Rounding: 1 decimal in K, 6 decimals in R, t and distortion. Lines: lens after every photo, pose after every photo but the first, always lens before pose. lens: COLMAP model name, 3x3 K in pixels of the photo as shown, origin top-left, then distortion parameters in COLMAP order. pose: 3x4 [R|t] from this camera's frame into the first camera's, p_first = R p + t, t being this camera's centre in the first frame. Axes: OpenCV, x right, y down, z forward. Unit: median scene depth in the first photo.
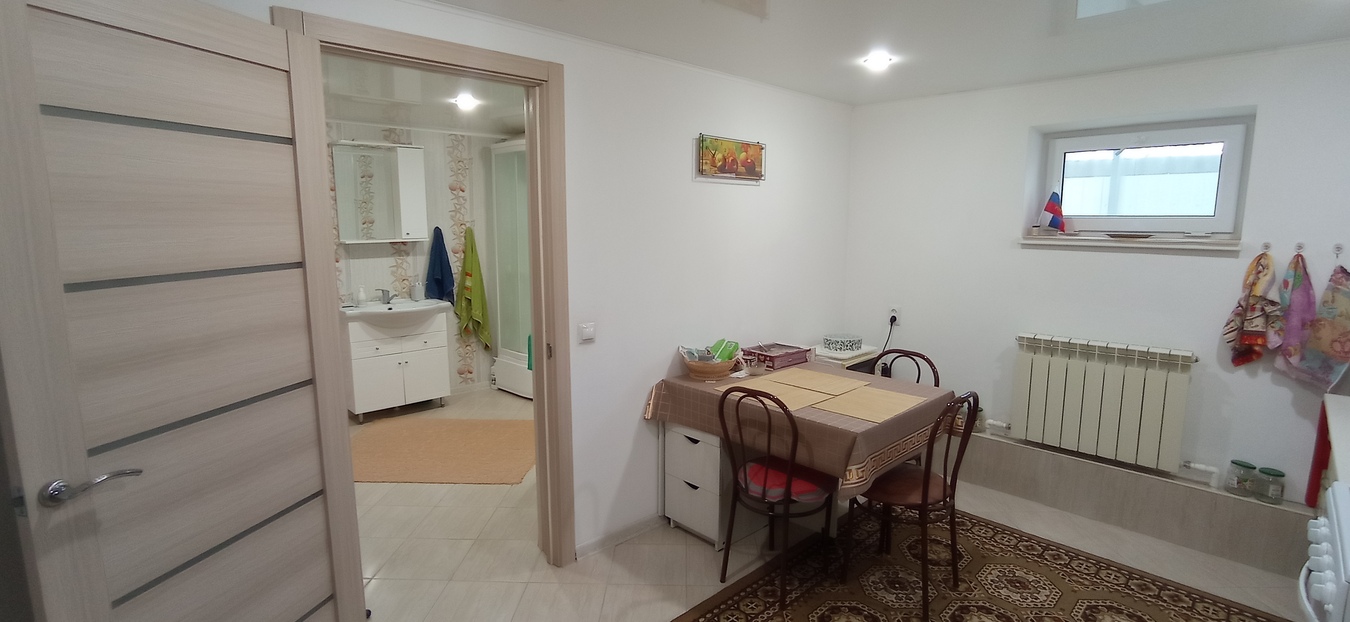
lens RADIAL K [[614.8, 0, 680.6], [0, 614.8, 304.8], [0, 0, 1]] dist [-0.049694, 0.028325]
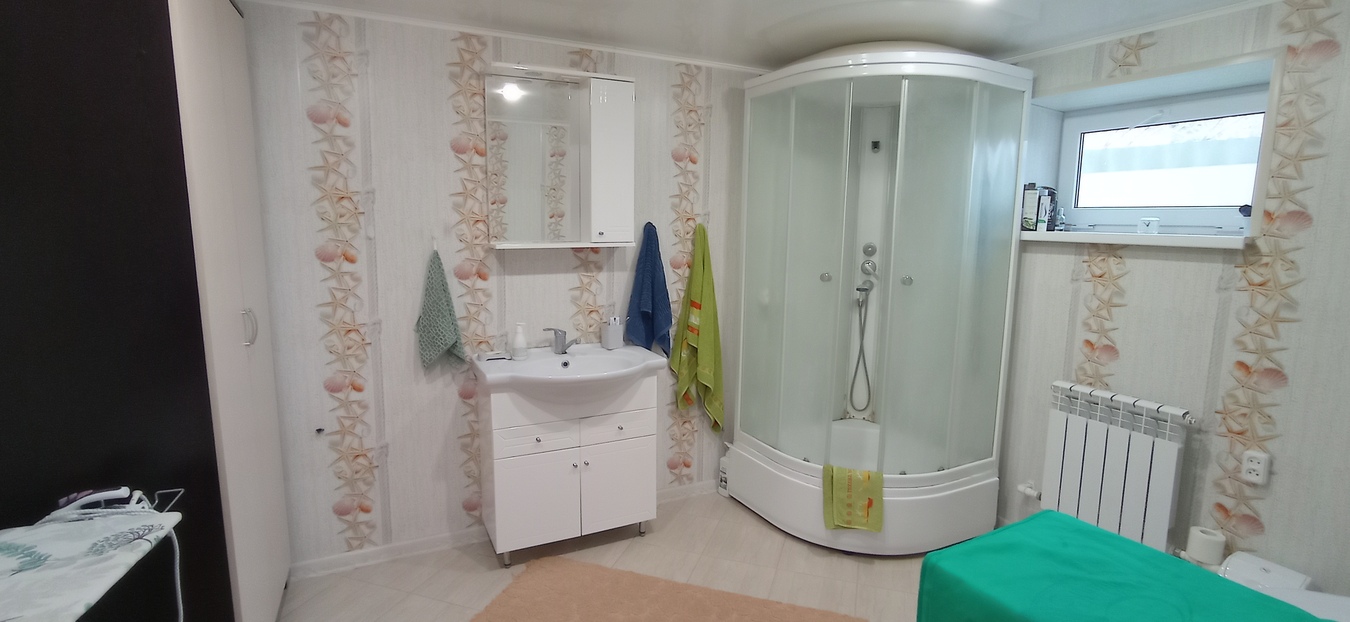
lens RADIAL K [[614.8, 0, 680.6], [0, 614.8, 304.8], [0, 0, 1]] dist [-0.049694, 0.028325]
pose [[0.954267, 0.053522, -0.294124, -0.191423], [-0.053991, 0.998520, 0.006533, -0.053992], [0.294038, 0.009646, 0.955745, 0.442843]]
